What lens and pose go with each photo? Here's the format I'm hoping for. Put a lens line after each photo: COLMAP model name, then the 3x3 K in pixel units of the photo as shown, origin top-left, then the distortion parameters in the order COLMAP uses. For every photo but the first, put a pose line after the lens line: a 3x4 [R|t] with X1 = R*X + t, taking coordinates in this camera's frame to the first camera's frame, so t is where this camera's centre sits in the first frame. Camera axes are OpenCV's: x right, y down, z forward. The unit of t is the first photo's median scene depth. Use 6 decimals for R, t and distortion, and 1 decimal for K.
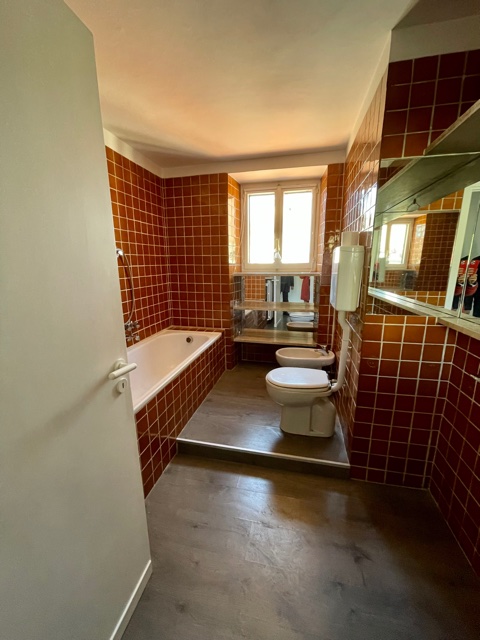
lens RADIAL K [[261.5, 0, 240.0], [0, 261.5, 320.0], [0, 0, 1]] dist [0.000893, 0.000190]
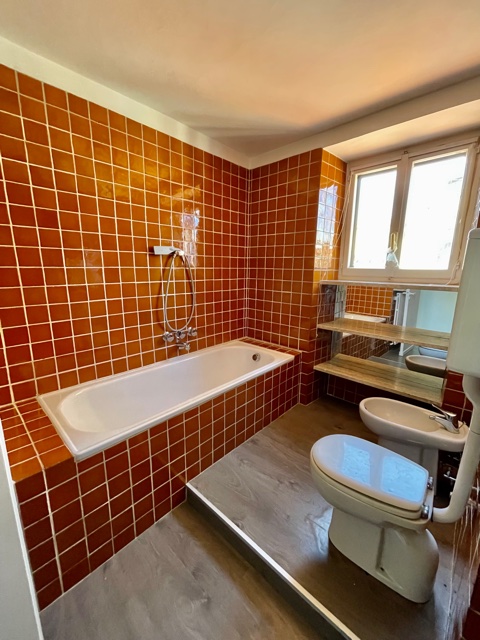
lens RADIAL K [[261.5, 0, 240.0], [0, 261.5, 320.0], [0, 0, 1]] dist [0.000893, 0.000190]
pose [[0.874902, 0.114248, -0.470632, 0.142603], [-0.124494, 0.992176, 0.009420, -0.044824], [0.468026, 0.050349, 0.882279, 0.232206]]
